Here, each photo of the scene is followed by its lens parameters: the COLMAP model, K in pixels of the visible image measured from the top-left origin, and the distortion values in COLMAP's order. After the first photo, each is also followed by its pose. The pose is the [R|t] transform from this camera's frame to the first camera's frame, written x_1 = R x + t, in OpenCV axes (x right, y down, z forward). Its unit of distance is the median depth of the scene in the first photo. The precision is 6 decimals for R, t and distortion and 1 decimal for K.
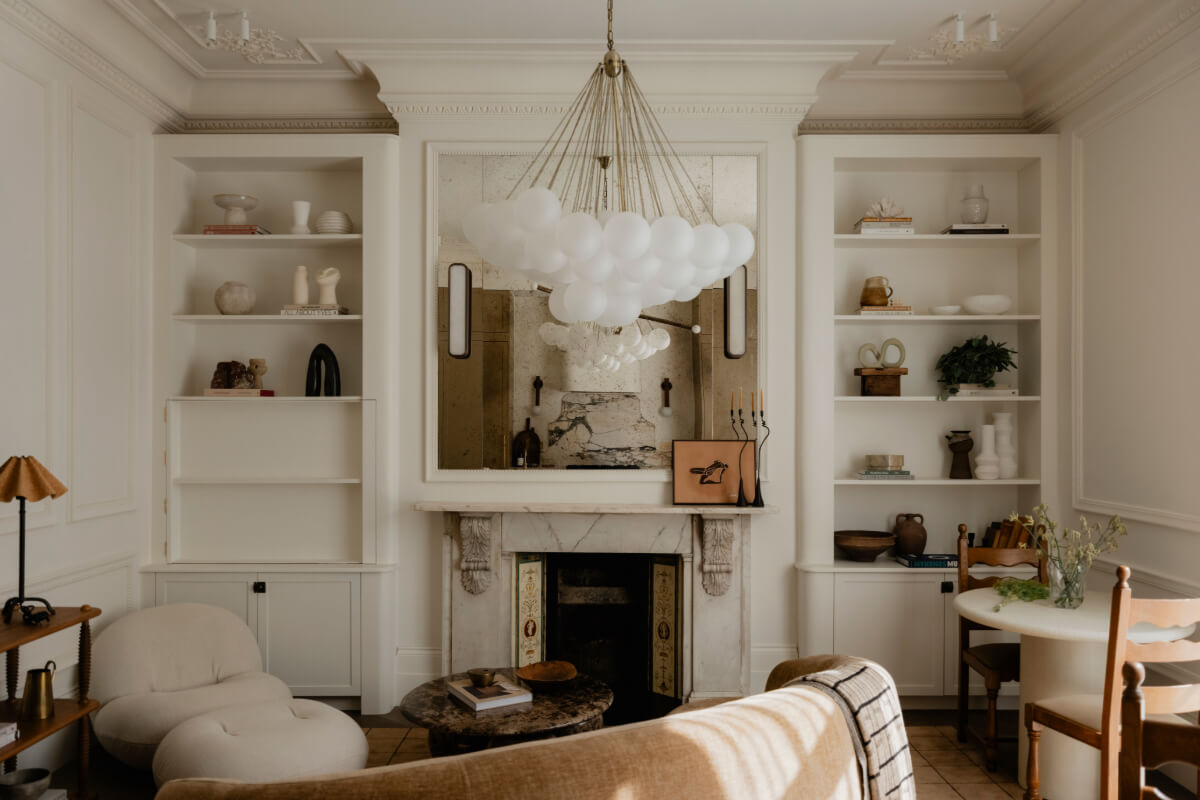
lens RADIAL K [[1006.4, 0, 608.3], [0, 1006.4, 401.6], [0, 0, 1]] dist [-0.002988, 0.009539]
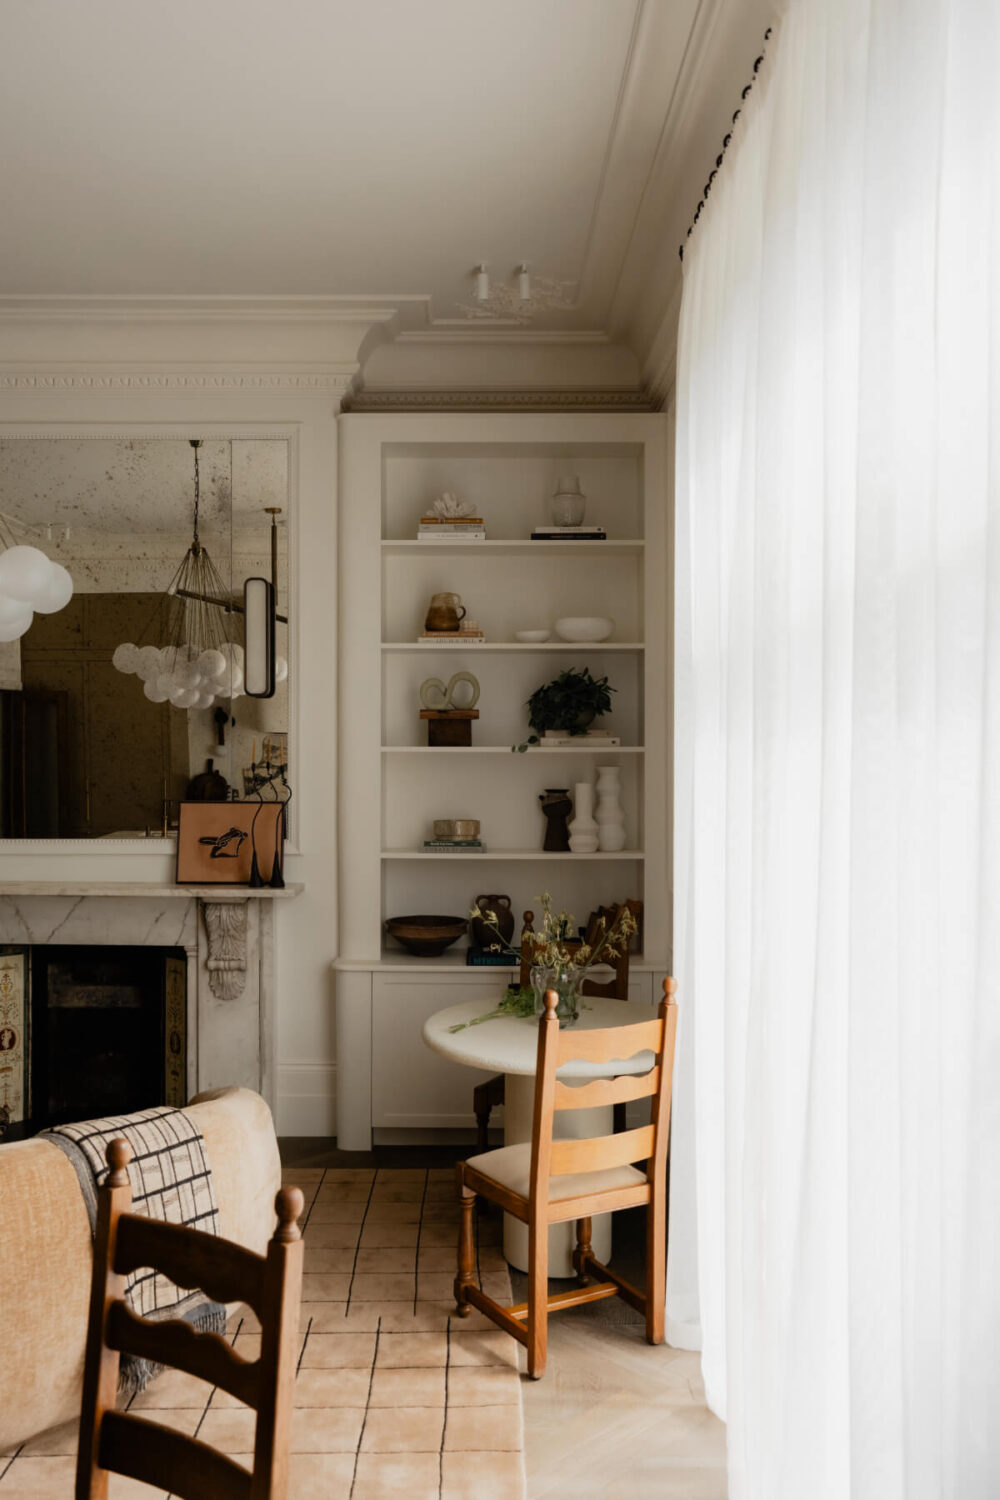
lens RADIAL K [[1257.9, 0, 497.0], [0, 1257.9, 726.7], [0, 0, 1]] dist [-0.002988, 0.009539]
pose [[0.999921, 0.000745, -0.012536, 0.326181], [-0.000720, 0.999998, 0.001999, -0.022678], [0.012538, -0.001990, 0.999919, 0.018911]]
